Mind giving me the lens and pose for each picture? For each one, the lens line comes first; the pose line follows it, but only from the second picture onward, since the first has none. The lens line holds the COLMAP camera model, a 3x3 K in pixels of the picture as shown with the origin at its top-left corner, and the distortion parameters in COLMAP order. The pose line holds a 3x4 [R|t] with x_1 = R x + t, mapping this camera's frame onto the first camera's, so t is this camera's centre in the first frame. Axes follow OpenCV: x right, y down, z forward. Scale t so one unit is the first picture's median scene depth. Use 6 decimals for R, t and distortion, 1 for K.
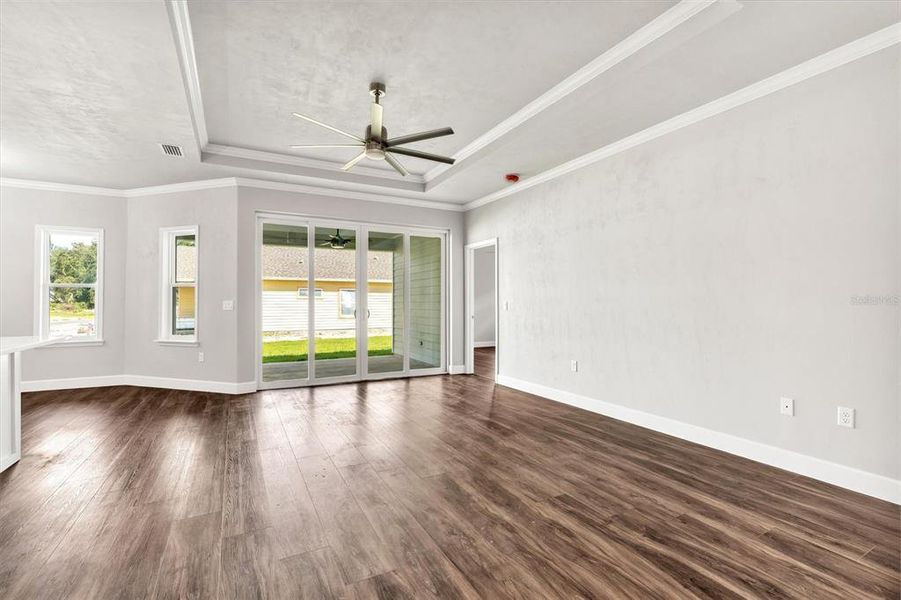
lens RADIAL K [[415.0, 0, 464.9], [0, 415.0, 299.6], [0, 0, 1]] dist [-0.000783, 0.000023]
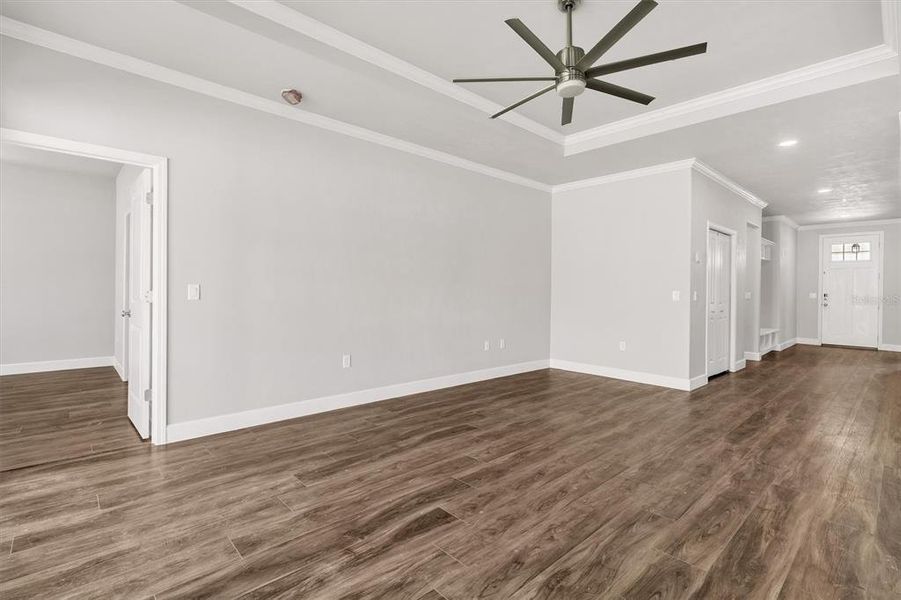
lens RADIAL K [[428.6, 0, 447.9], [0, 428.6, 306.2], [0, 0, 1]] dist [-0.003574, -0.000128]
pose [[-0.231753, -0.040820, 0.971918, -0.475325], [-0.018333, 0.999125, 0.037591, 0.005233], [-0.972602, -0.009106, -0.232299, 0.733613]]
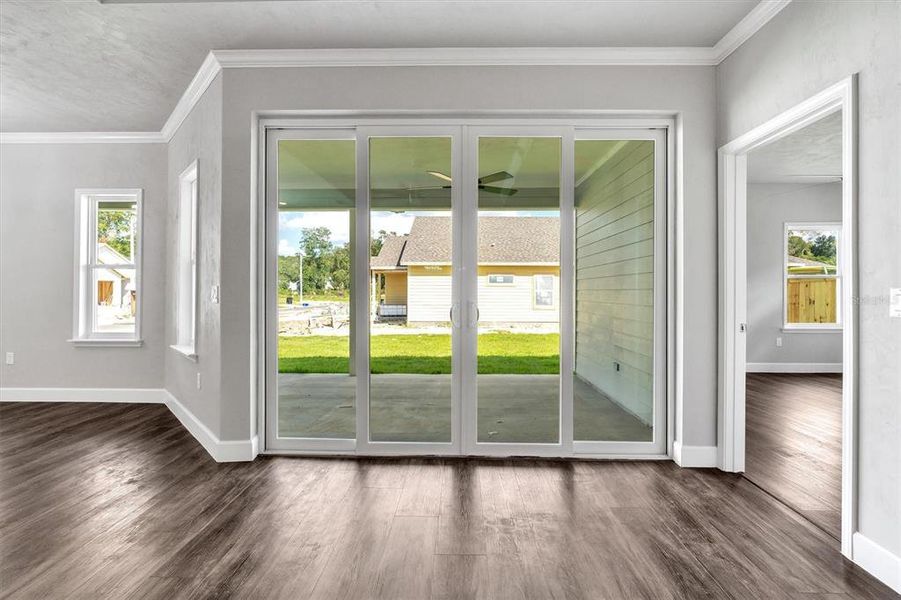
lens RADIAL K [[419.1, 0, 454.8], [0, 419.1, 289.4], [0, 0, 1]] dist [-0.001391, -0.000181]
pose [[0.861176, 0.002569, -0.508301, -0.014994], [-0.000874, 0.999993, 0.003572, 0.004619], [0.508306, -0.002632, 0.861172, 0.557683]]
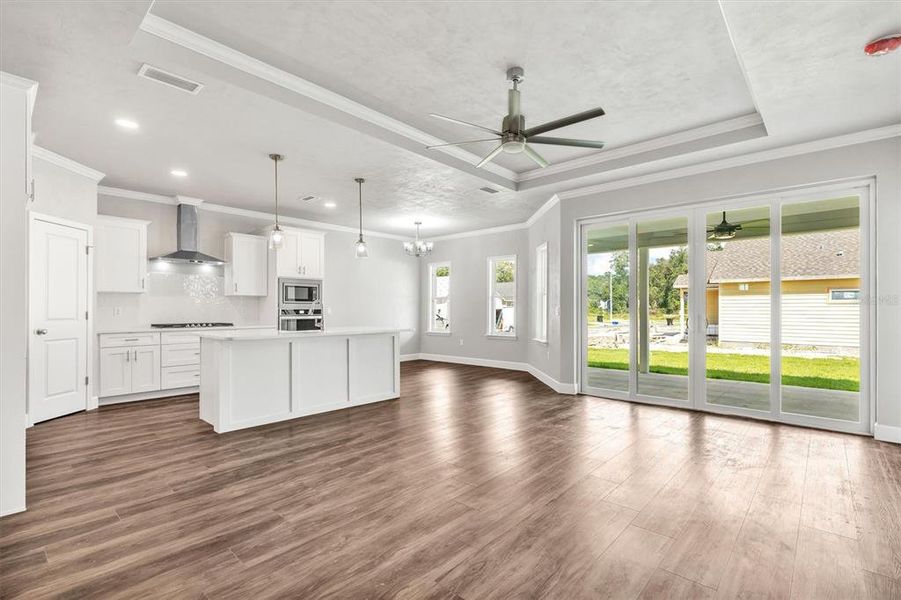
lens RADIAL K [[428.6, 0, 447.9], [0, 428.6, 306.2], [0, 0, 1]] dist [-0.003574, -0.000128]
pose [[0.313892, -0.004161, -0.949449, 0.341674], [0.005475, 0.999982, -0.002572, 0.001978], [0.949443, -0.004391, 0.313909, 0.298638]]
